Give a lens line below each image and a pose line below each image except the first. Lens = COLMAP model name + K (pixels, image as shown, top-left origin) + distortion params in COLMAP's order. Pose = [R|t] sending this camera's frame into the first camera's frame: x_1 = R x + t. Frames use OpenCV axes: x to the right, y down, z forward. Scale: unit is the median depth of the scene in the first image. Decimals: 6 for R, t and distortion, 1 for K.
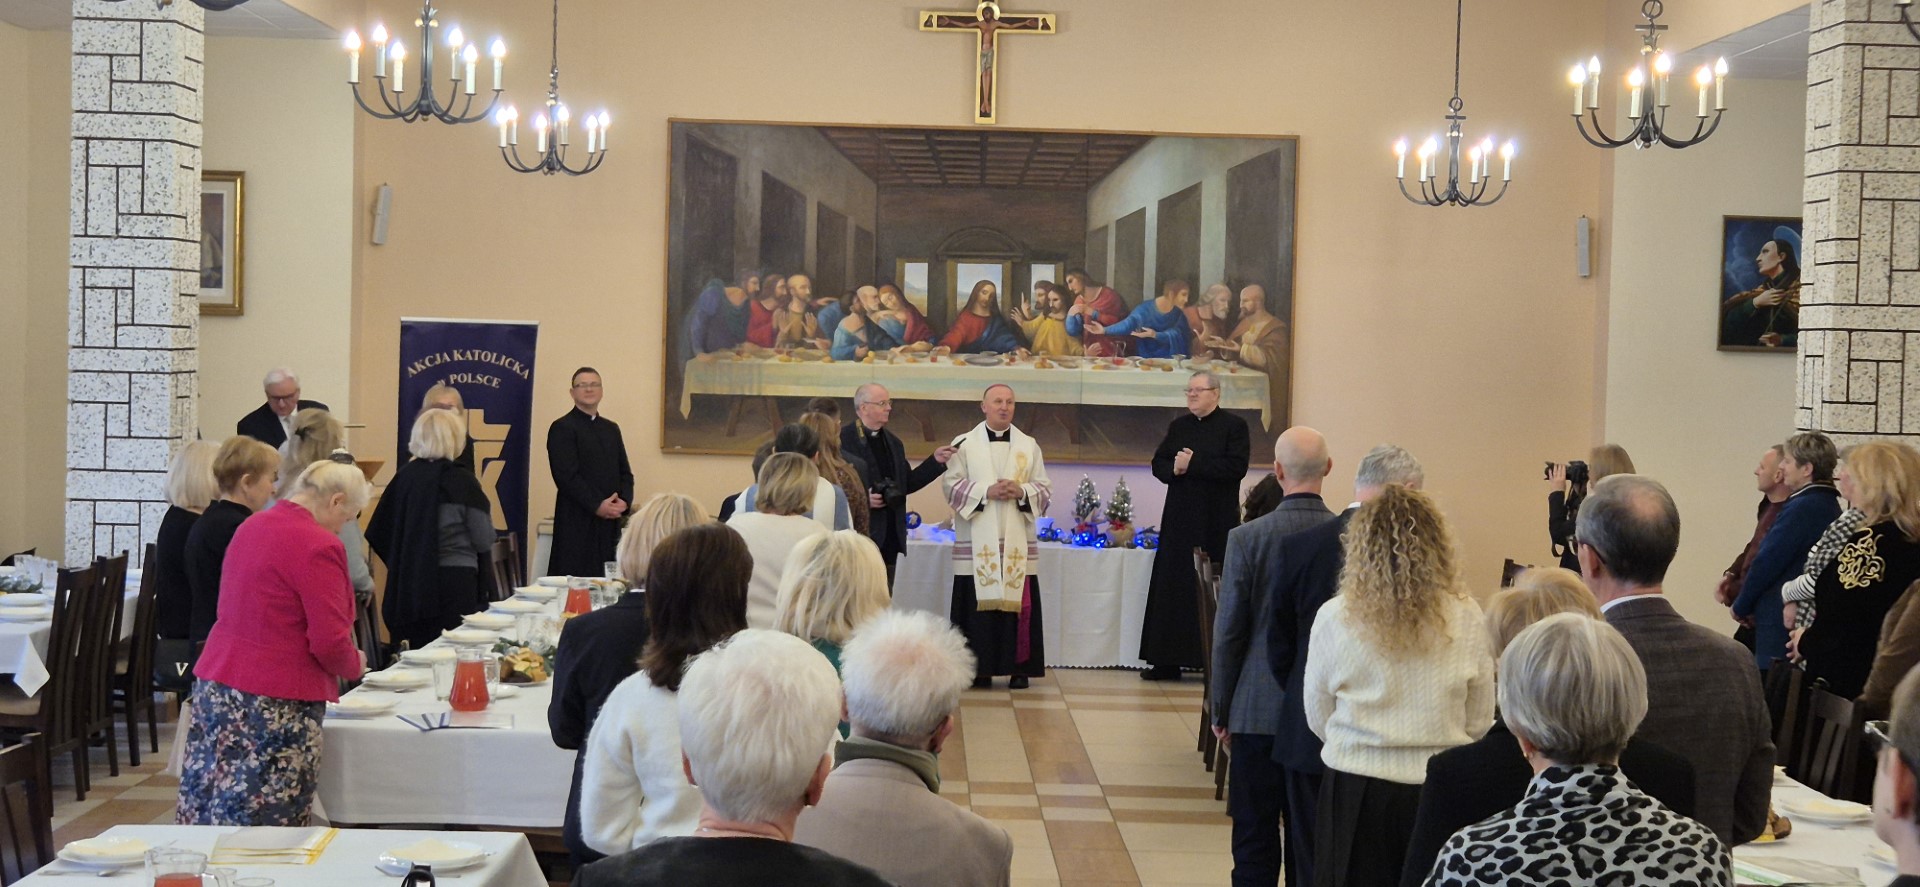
lens RADIAL K [[2553.0, 0, 939.1], [0, 2553.0, 425.7], [0, 0, 1]] dist [0.083691, -0.110442]
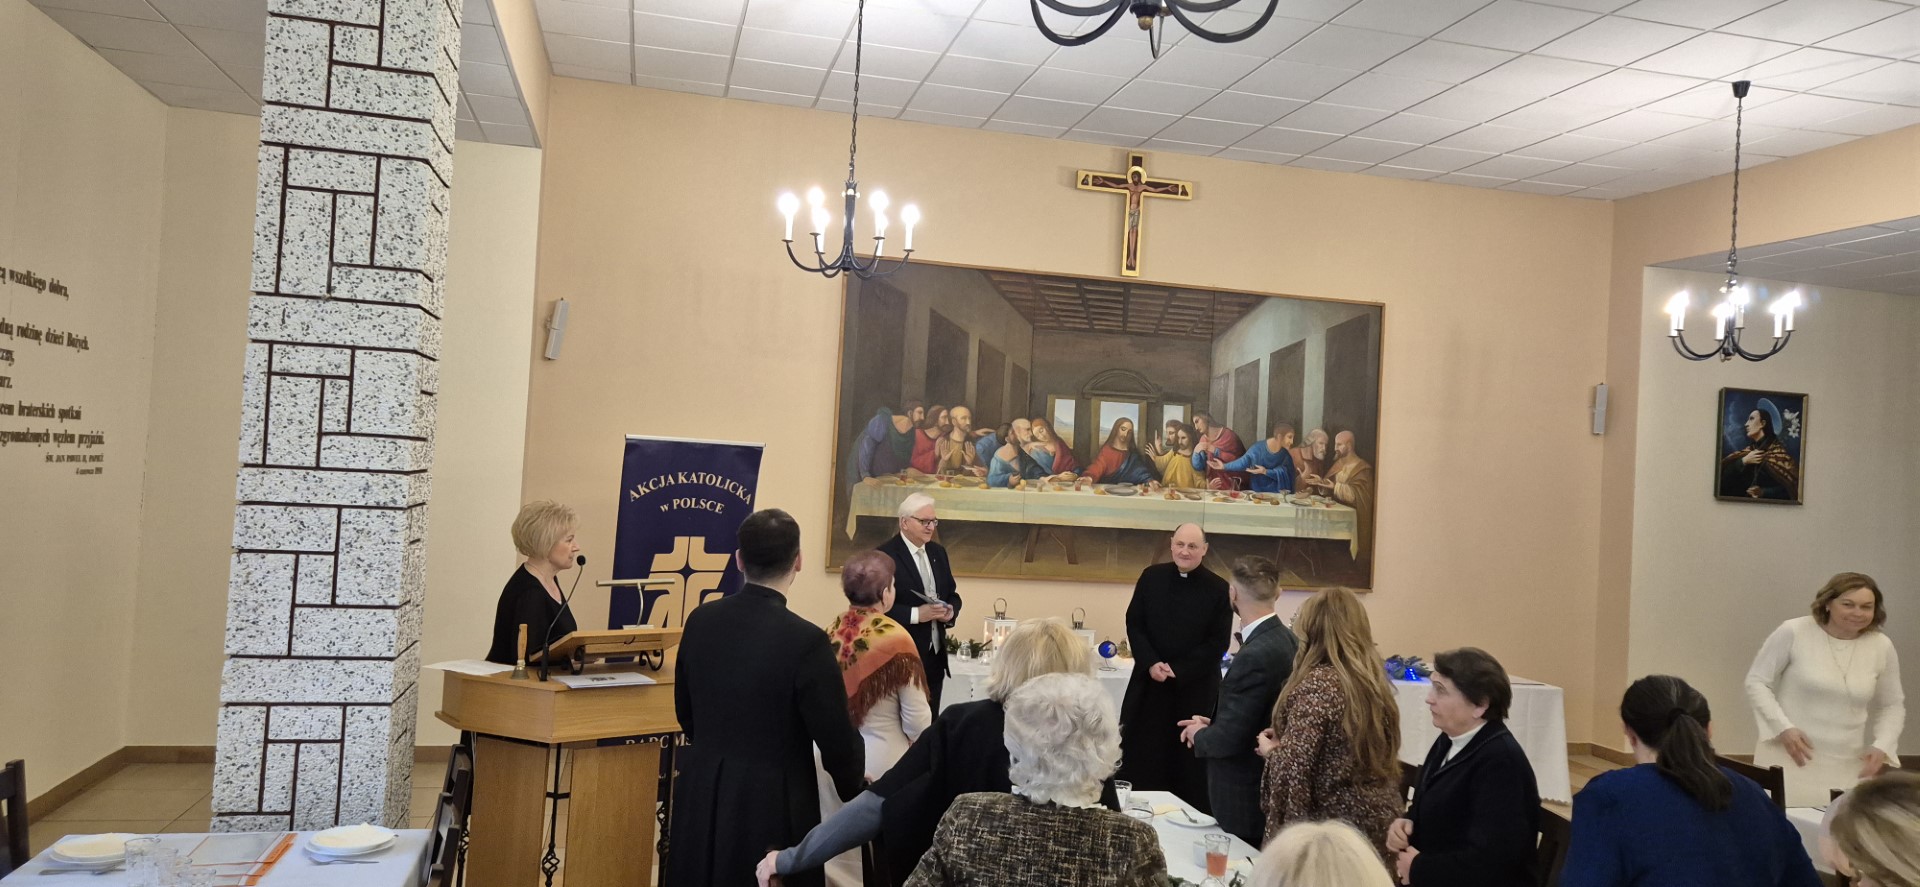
lens RADIAL K [[1276.1, 0, 947.2], [0, 1276.1, 437.1], [0, 0, 1]] dist [0.076798, -0.067526]
pose [[0.974758, 0.033987, 0.220663, -0.177477], [-0.023145, 0.998403, -0.051539, -0.018610], [-0.222062, 0.045131, 0.973987, 0.482365]]
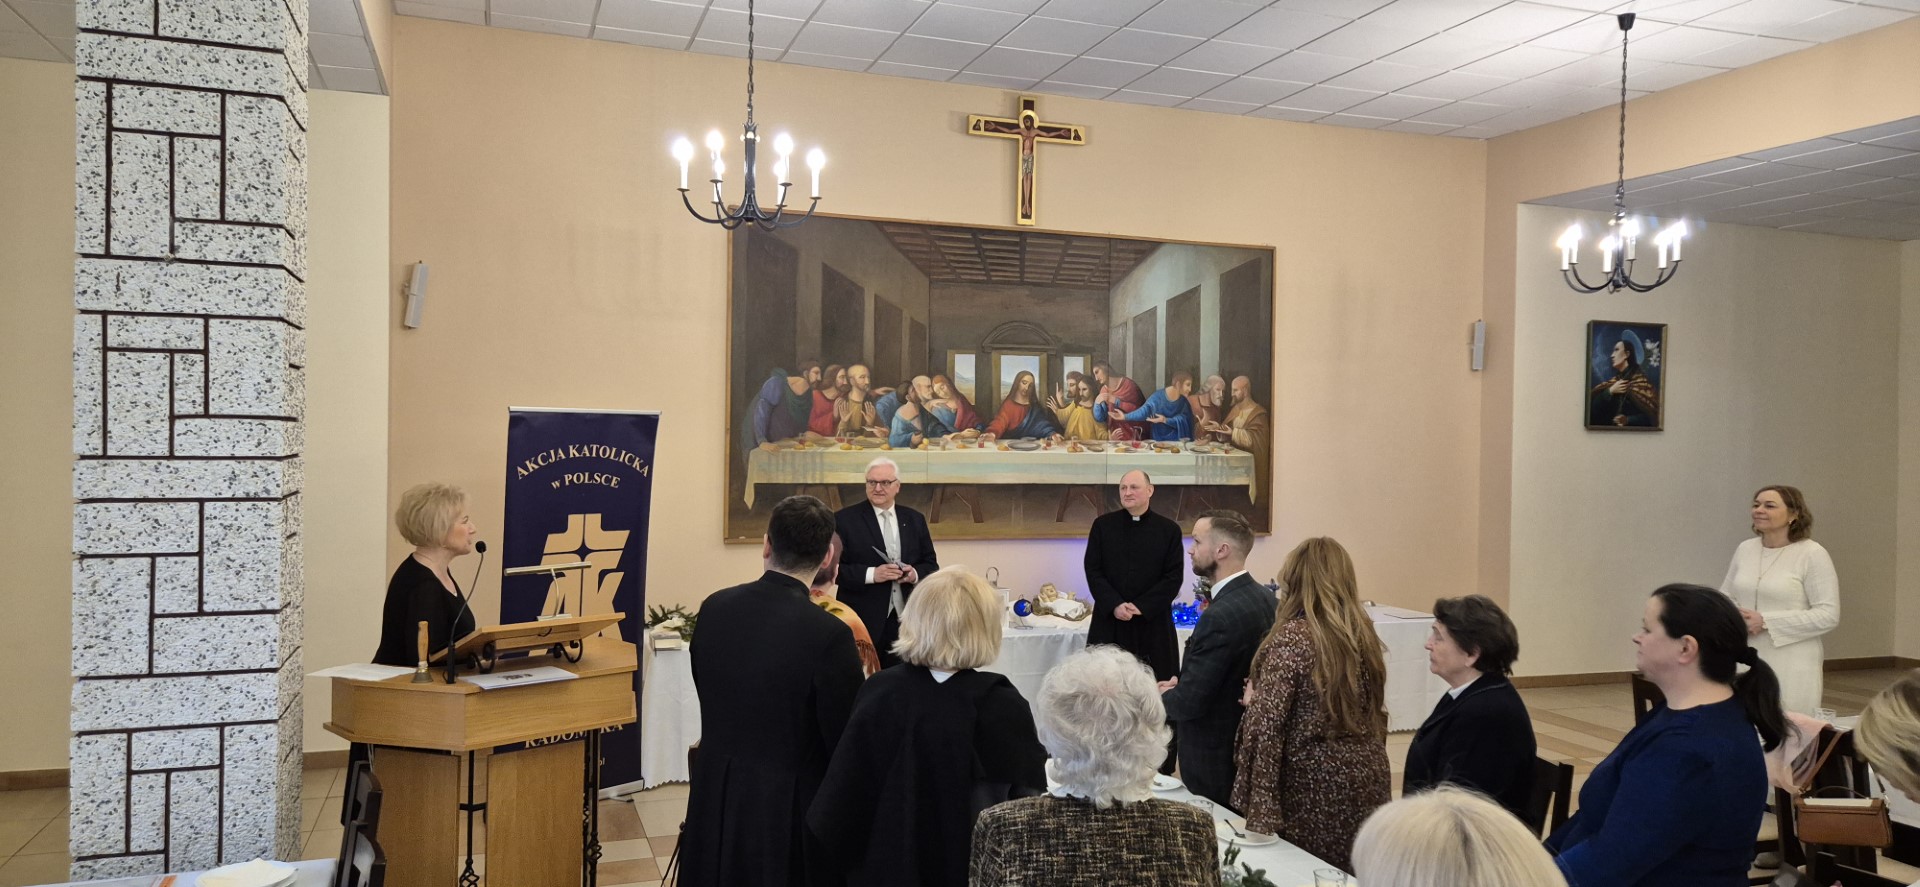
lens RADIAL K [[1276.8, 0, 951.7], [0, 1276.8, 447.3], [0, 0, 1]] dist [0.078711, -0.066337]
pose [[0.943842, -0.015336, 0.330041, -0.189124], [0.020475, 0.999717, -0.012098, -0.019017], [-0.329762, 0.018176, 0.943889, 0.504322]]
